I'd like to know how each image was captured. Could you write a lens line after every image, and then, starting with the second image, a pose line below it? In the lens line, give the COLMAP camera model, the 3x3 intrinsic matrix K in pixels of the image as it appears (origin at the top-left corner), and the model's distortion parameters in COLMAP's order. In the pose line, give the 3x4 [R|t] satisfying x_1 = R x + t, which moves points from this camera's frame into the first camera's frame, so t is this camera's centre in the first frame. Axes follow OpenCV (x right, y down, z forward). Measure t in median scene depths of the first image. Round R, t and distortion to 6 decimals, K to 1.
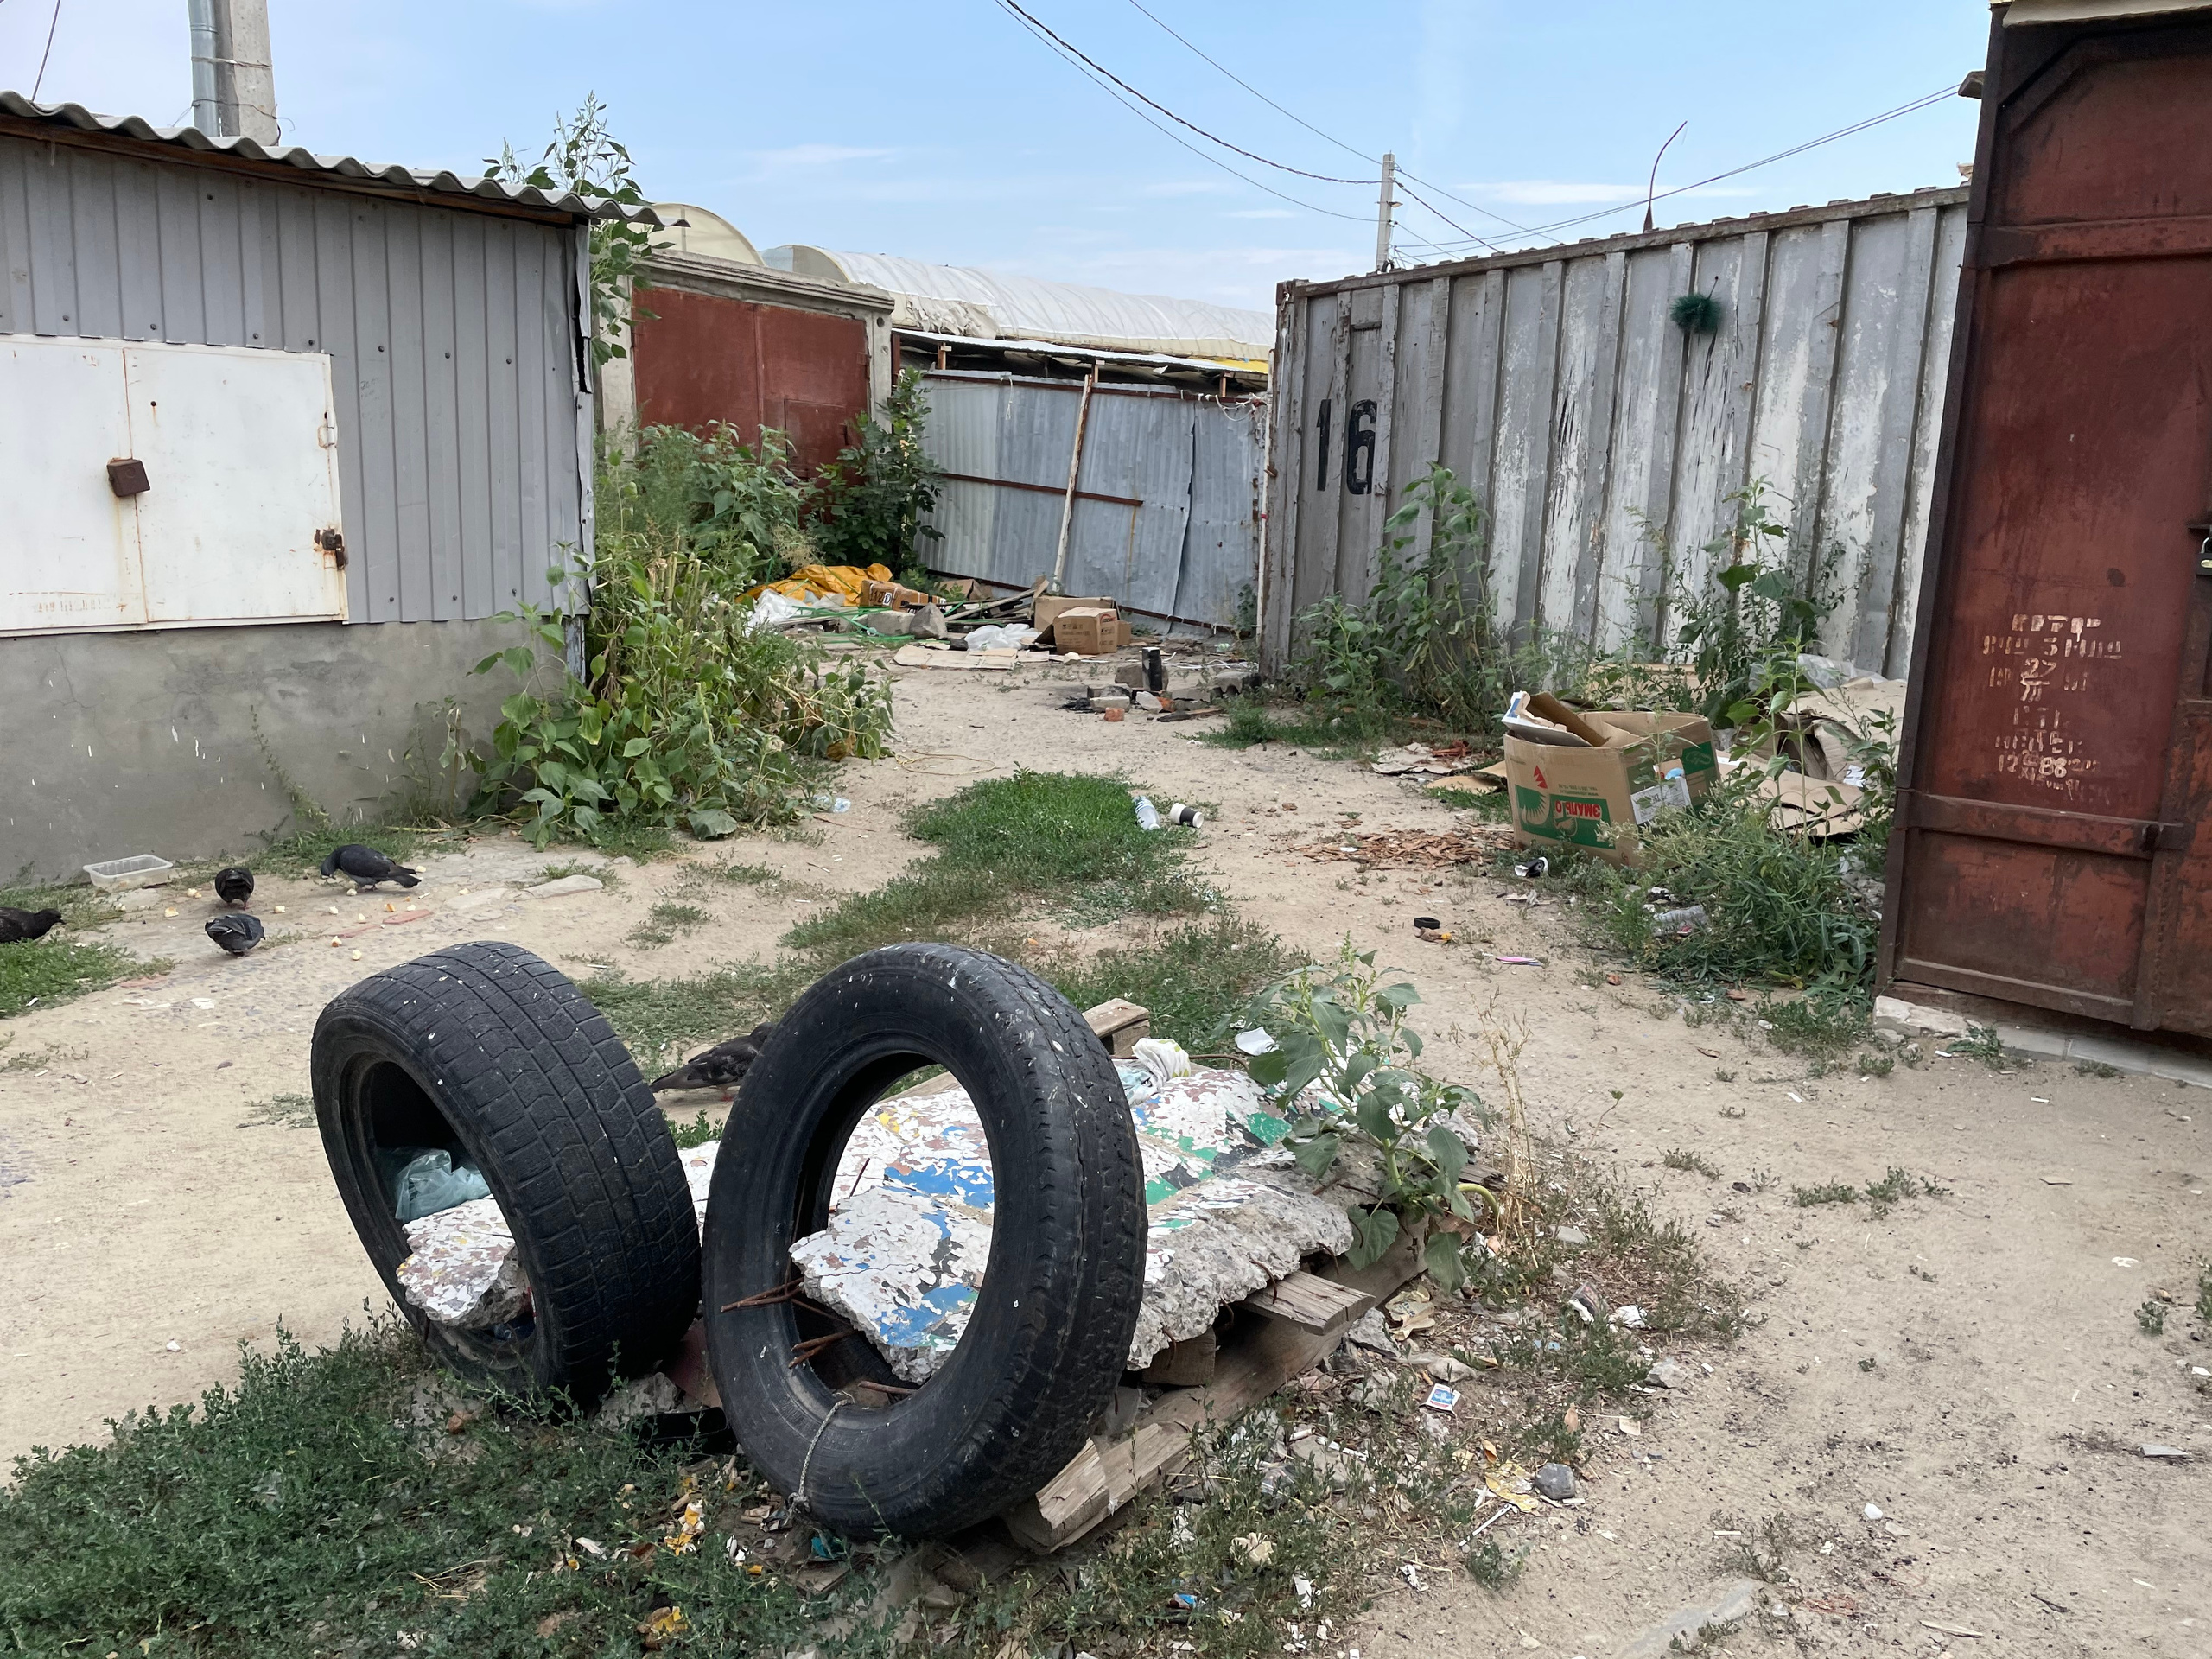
lens RADIAL K [[1686.1, 0, 1106.0], [0, 1686.1, 829.5], [0, 0, 1]] dist [0.096593, -0.163116]
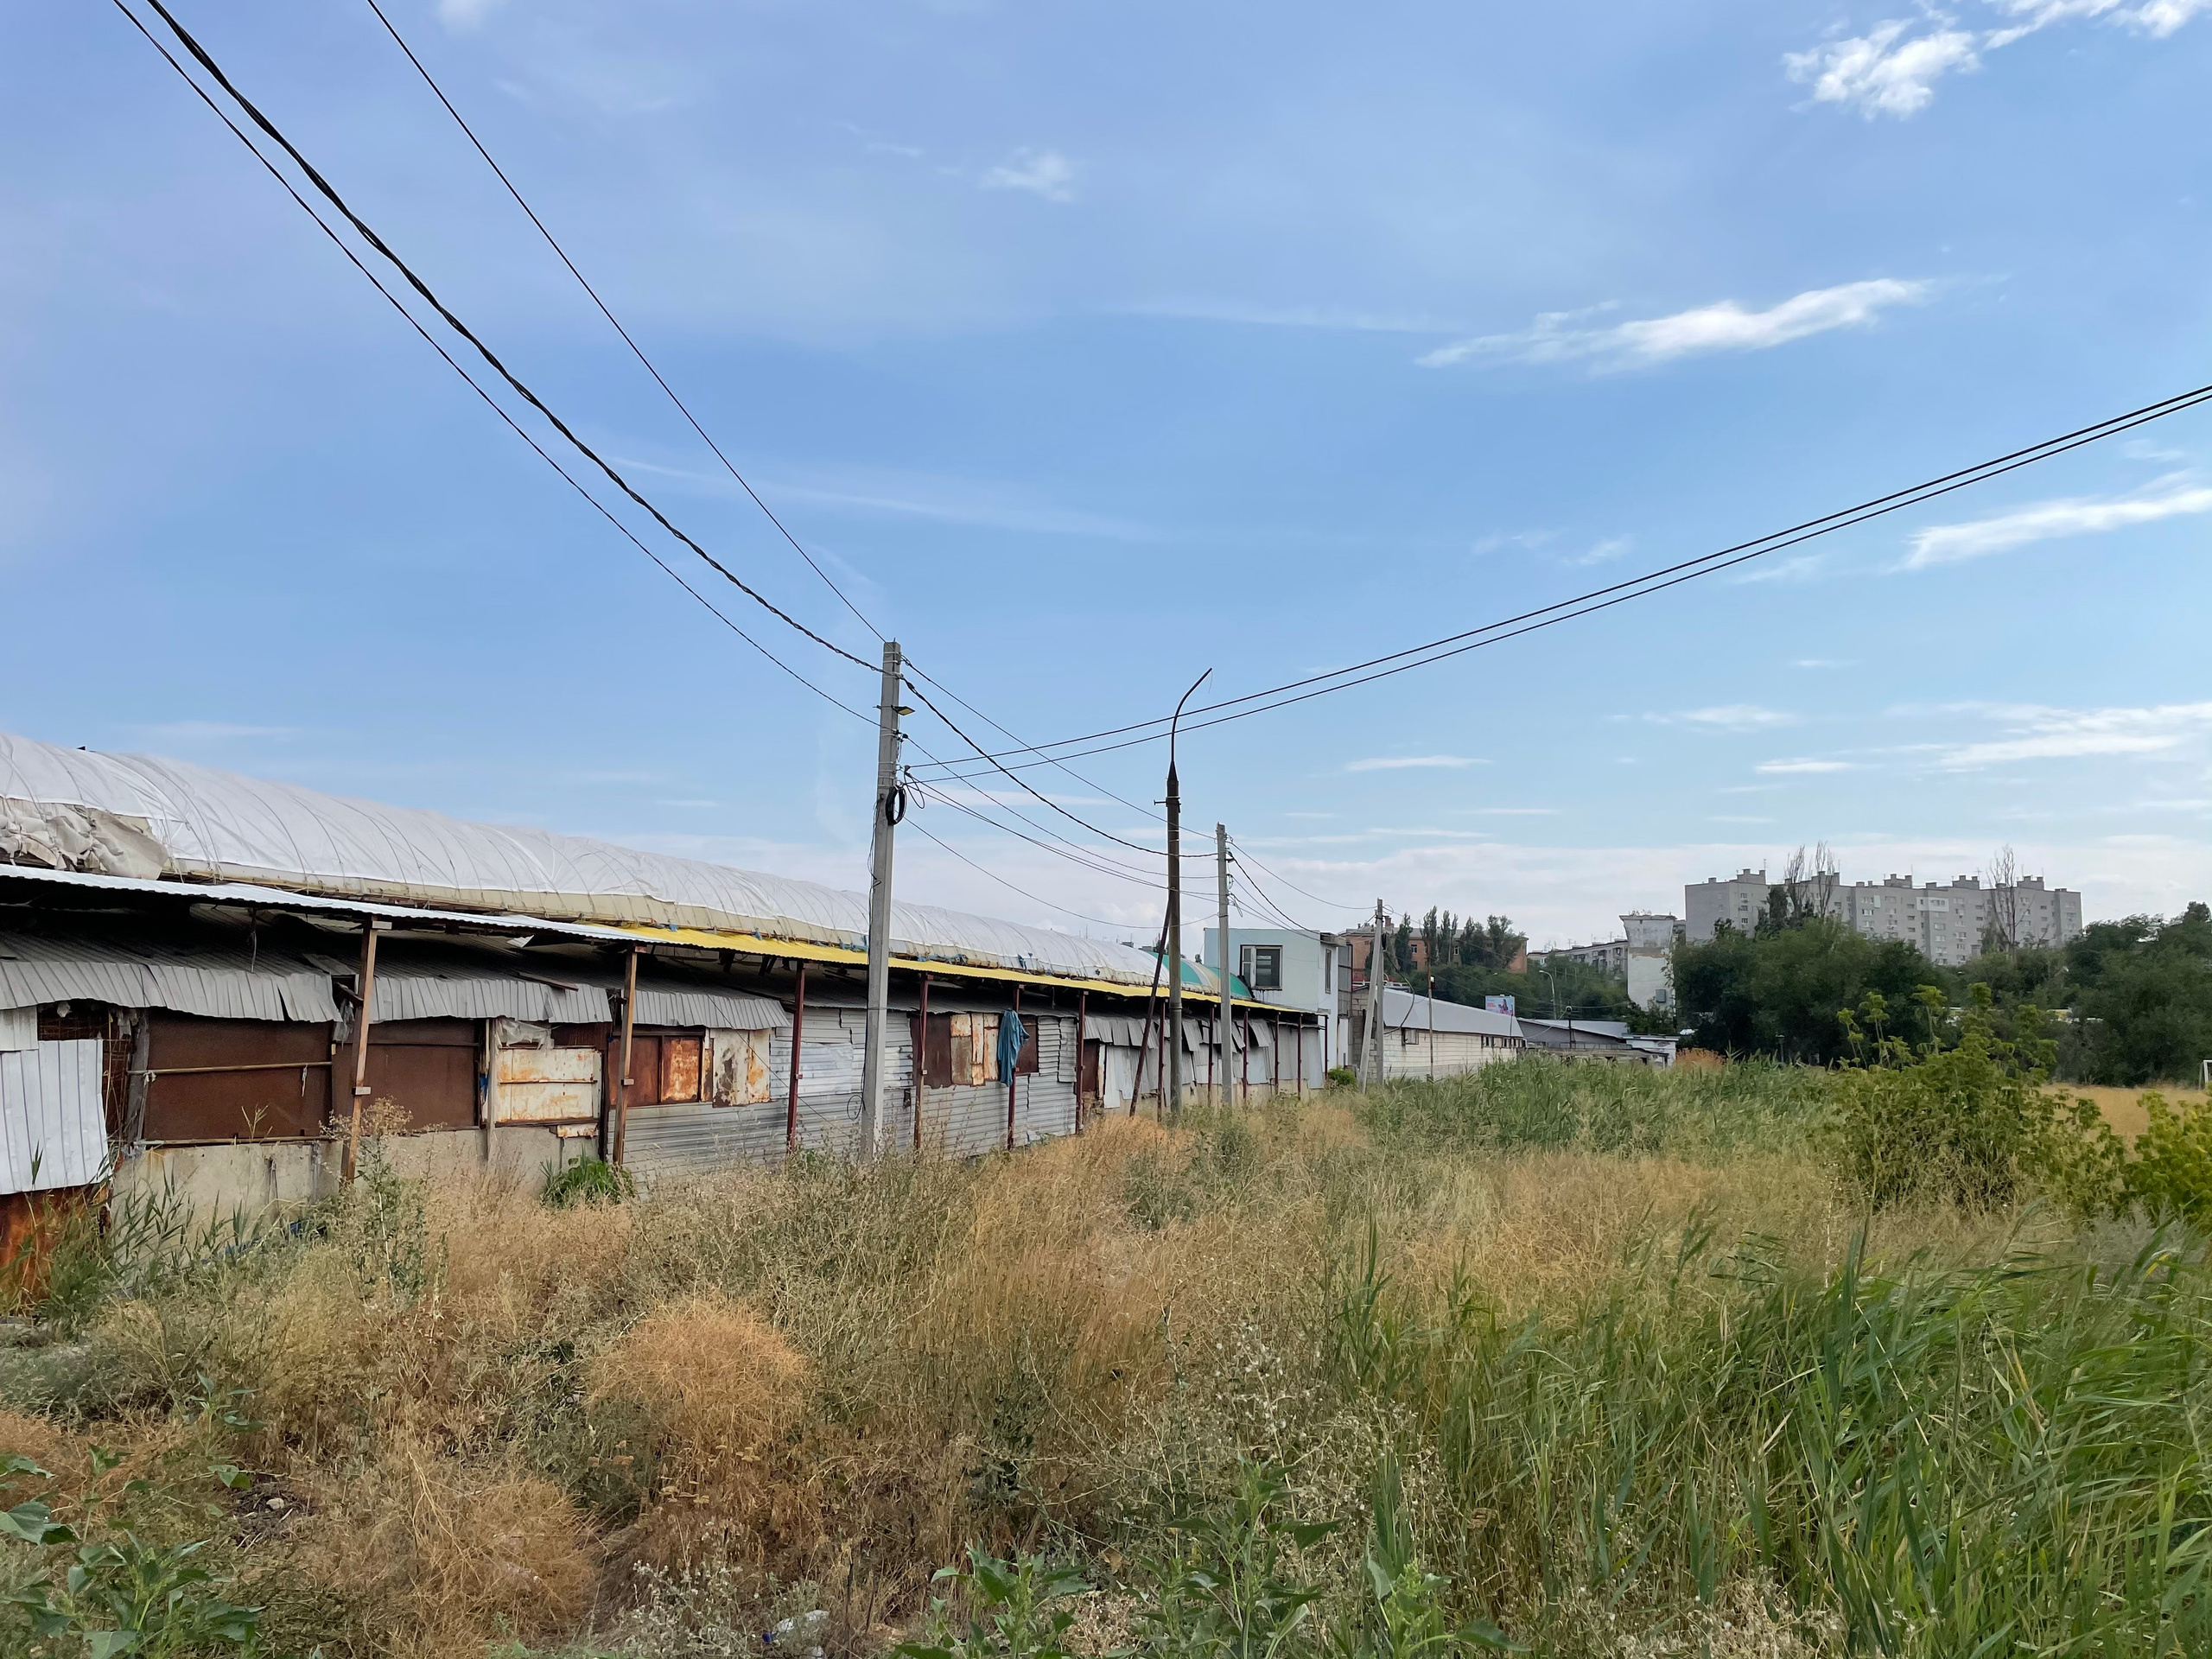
lens RADIAL K [[1686.1, 0, 1106.0], [0, 1686.1, 829.5], [0, 0, 1]] dist [0.096593, -0.163116]
pose [[0.949824, 0.025870, 0.311714, 0.041088], [0.078123, 0.945367, -0.316508, -0.111549], [-0.302872, 0.324979, 0.895911, 0.423158]]
